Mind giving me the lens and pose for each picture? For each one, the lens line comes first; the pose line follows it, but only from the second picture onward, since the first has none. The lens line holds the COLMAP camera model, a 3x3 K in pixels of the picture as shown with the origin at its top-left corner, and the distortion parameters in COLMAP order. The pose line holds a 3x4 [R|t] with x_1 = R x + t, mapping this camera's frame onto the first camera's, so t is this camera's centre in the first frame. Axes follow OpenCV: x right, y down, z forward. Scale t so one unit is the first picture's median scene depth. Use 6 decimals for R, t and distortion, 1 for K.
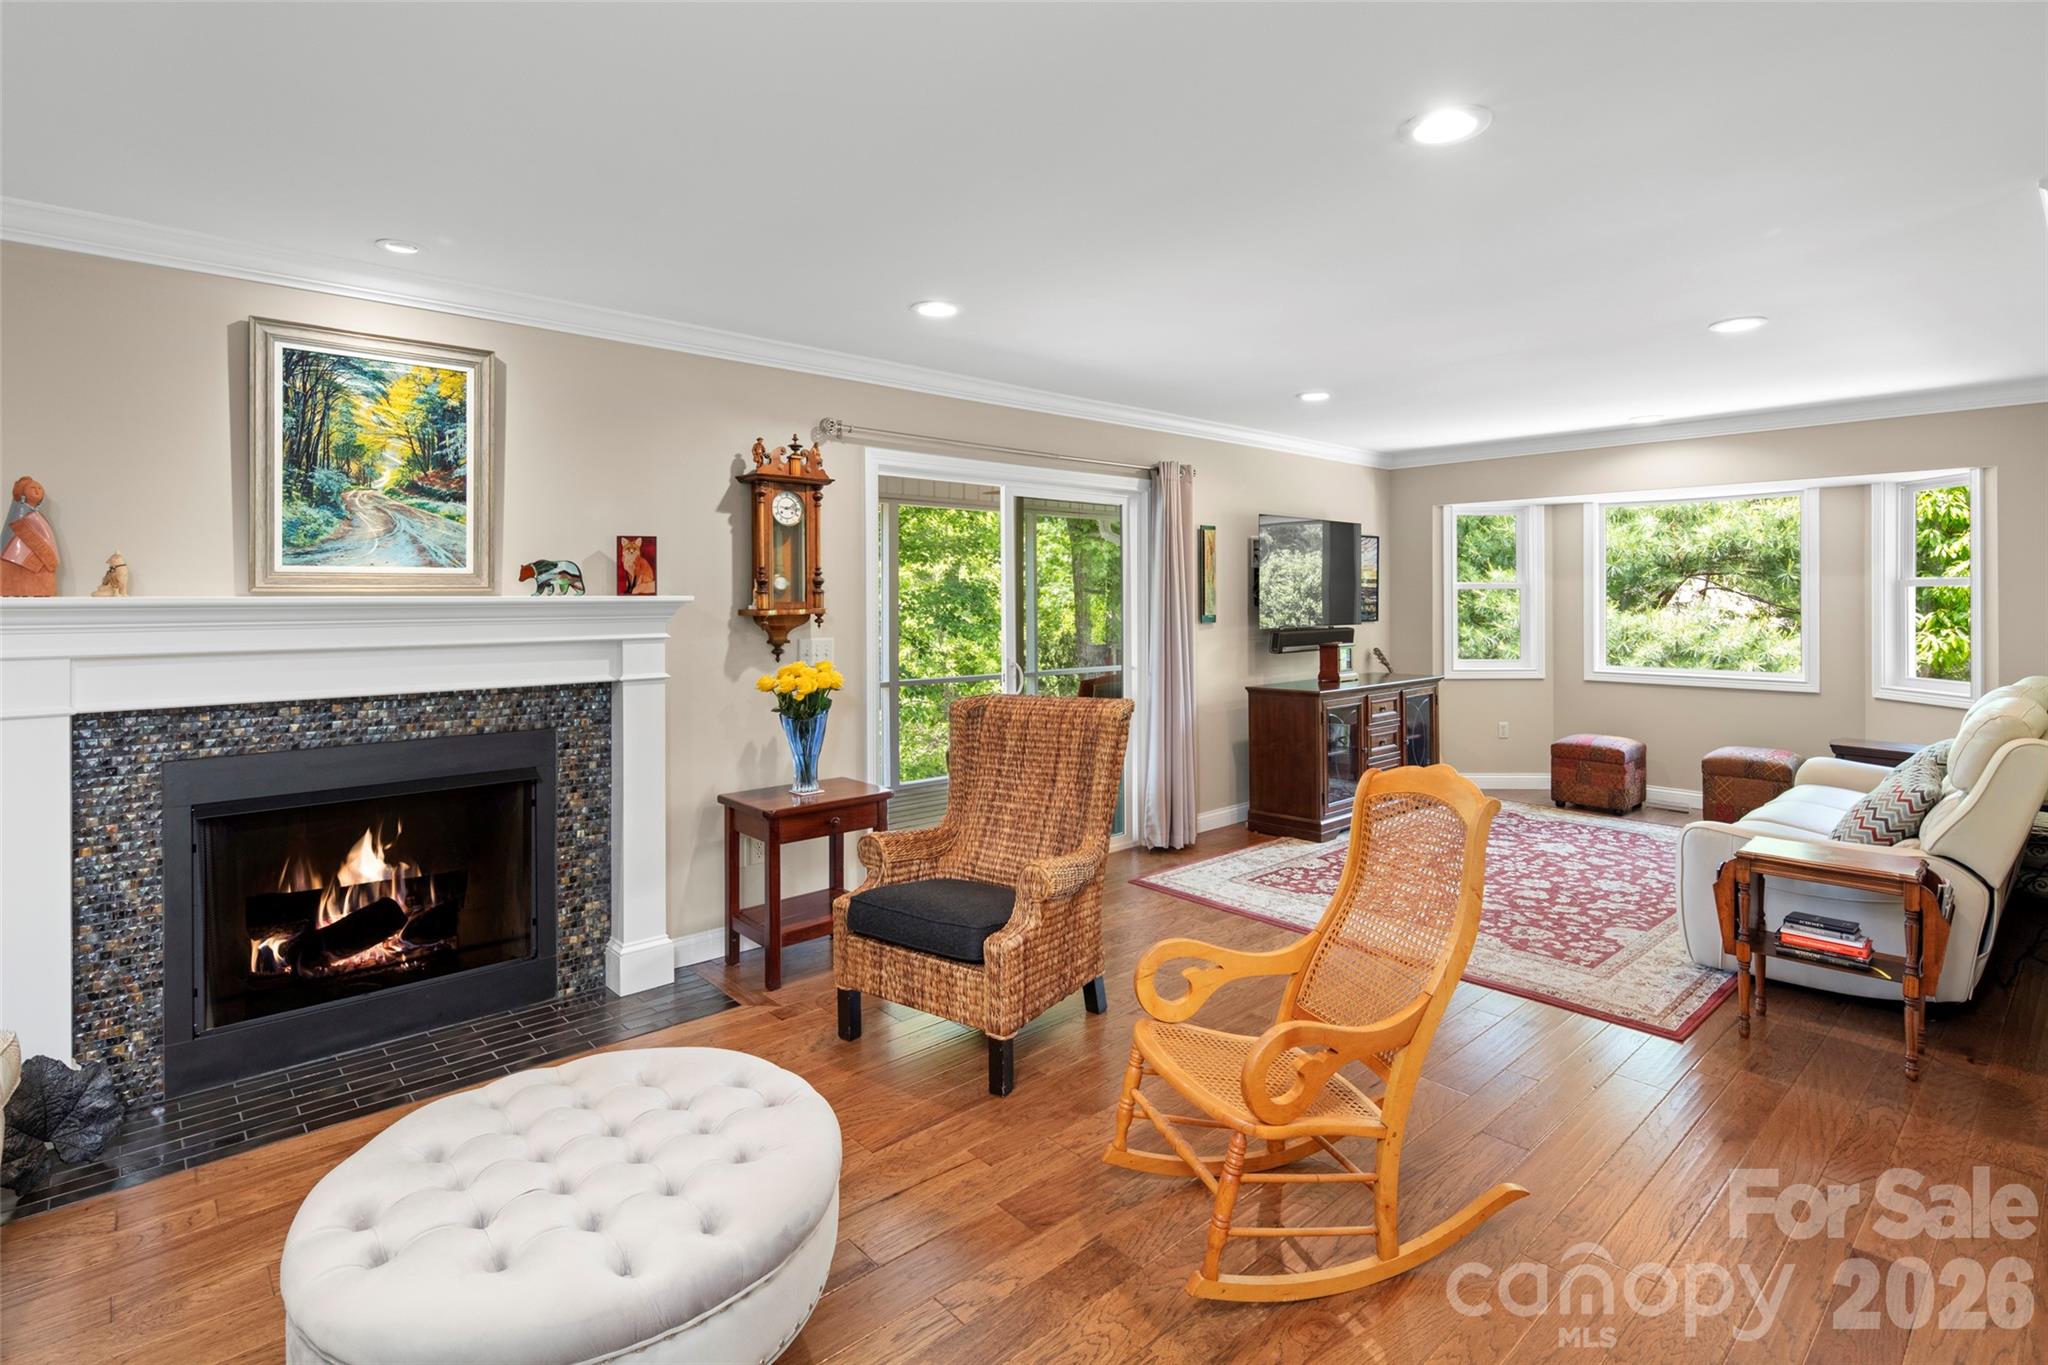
lens RADIAL K [[990.7, 0, 1017.6], [0, 990.7, 591.1], [0, 0, 1]] dist [-0.004111, -0.001329]
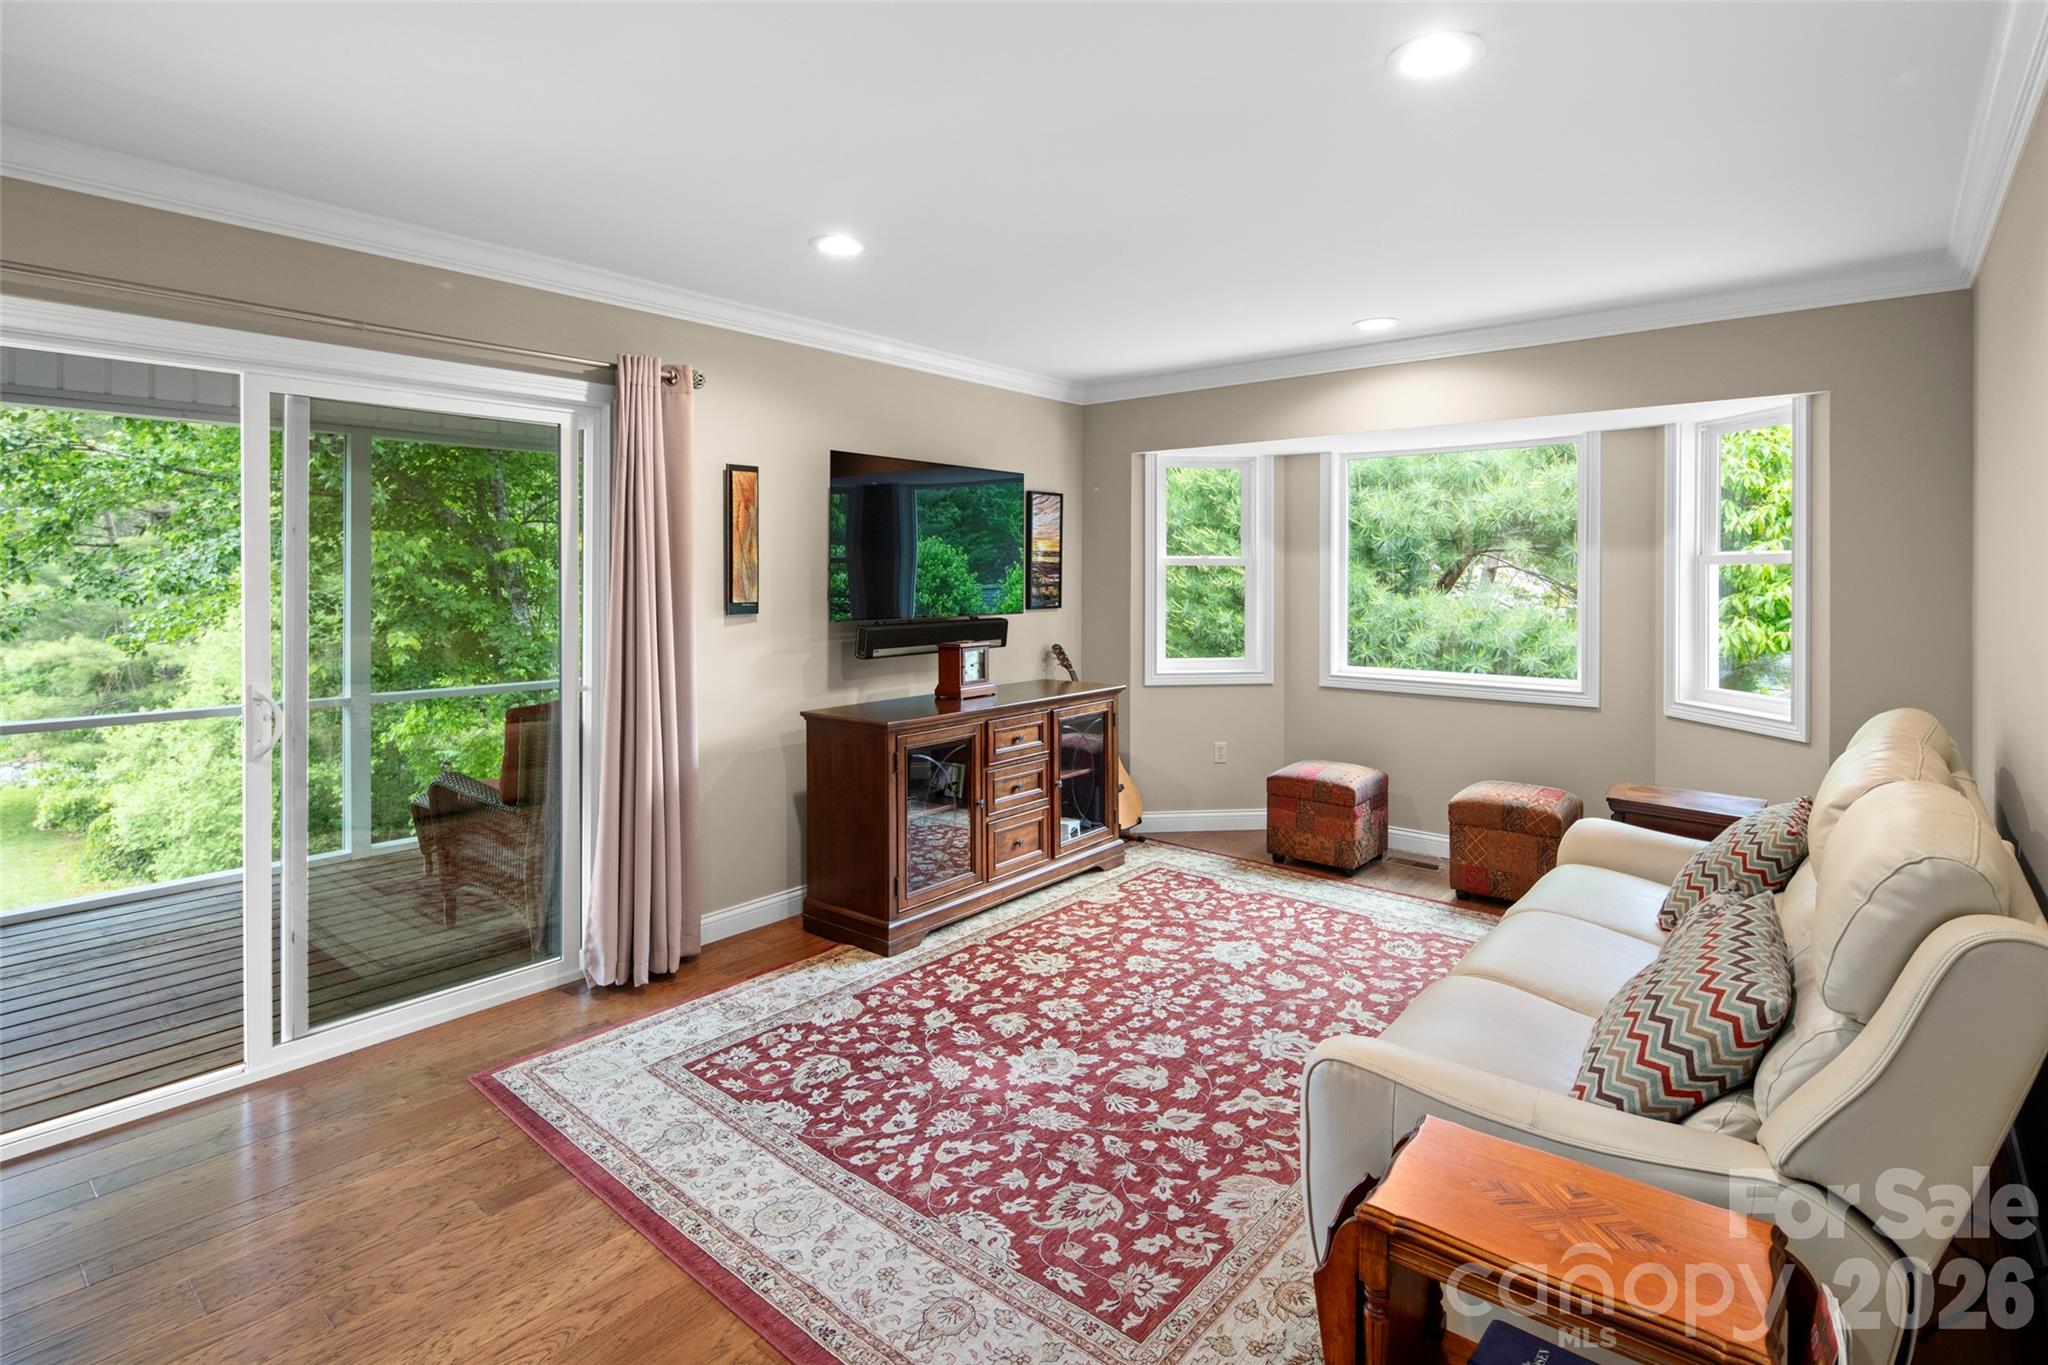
lens RADIAL K [[989.3, 0, 1023.4], [0, 989.3, 567.6], [0, 0, 1]] dist [0.009551, -0.000026]
pose [[0.990279, 0.005842, 0.138974, 0.416337], [-0.006000, 0.999982, 0.000713, -0.000727], [-0.138967, -0.001540, 0.990296, 0.479190]]
